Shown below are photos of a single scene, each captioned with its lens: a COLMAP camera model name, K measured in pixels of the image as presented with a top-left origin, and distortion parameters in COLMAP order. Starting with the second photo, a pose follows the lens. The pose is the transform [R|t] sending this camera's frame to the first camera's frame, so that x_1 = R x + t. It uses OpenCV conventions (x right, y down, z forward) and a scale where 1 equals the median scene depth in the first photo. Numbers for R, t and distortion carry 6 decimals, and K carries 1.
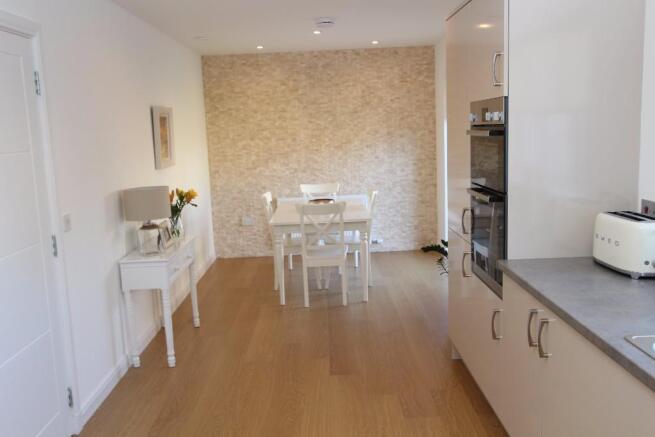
lens RADIAL K [[641.9, 0, 330.9], [0, 641.9, 220.0], [0, 0, 1]] dist [0.014477, 0.000000]
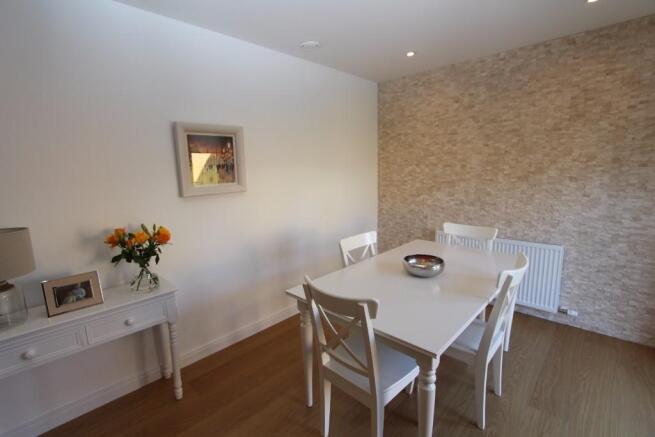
lens RADIAL K [[305.9, 0, 316.8], [0, 305.9, 218.7], [0, 0, 1]] dist [-0.014657, 0.001297]
pose [[0.701897, 0.138291, -0.698725, 0.099817], [-0.104350, 0.990352, 0.091186, -0.073240], [0.704594, 0.008909, 0.709555, 0.577287]]
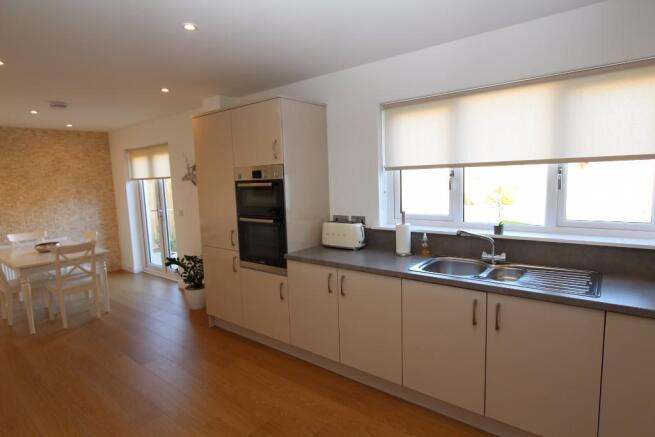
lens RADIAL K [[357.0, 0, 332.6], [0, 357.0, 221.3], [0, 0, 1]] dist [-0.033990, 0.006553]
pose [[0.609799, -0.079861, 0.788523, -0.177585], [0.124617, 0.992196, 0.004118, -0.006585], [-0.782698, 0.095752, 0.614992, 0.111539]]
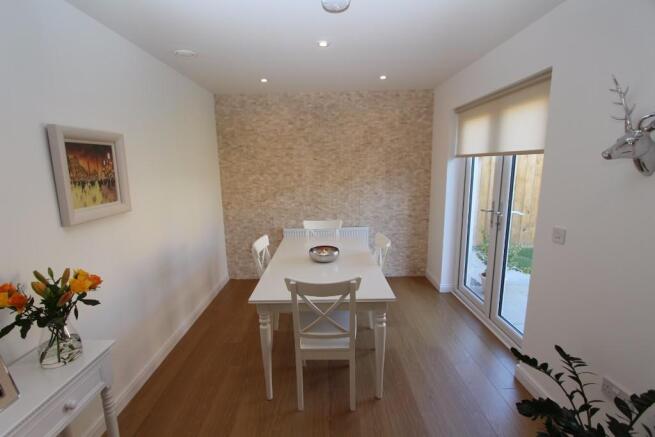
lens RADIAL K [[305.9, 0, 325.5], [0, 305.9, 219.3], [0, 0, 1]] dist [-0.014657, 0.001297]
pose [[0.999692, 0.023441, -0.008091, -0.008427], [-0.023152, 0.999147, 0.034183, -0.070170], [0.008885, -0.033985, 0.999383, 0.484900]]
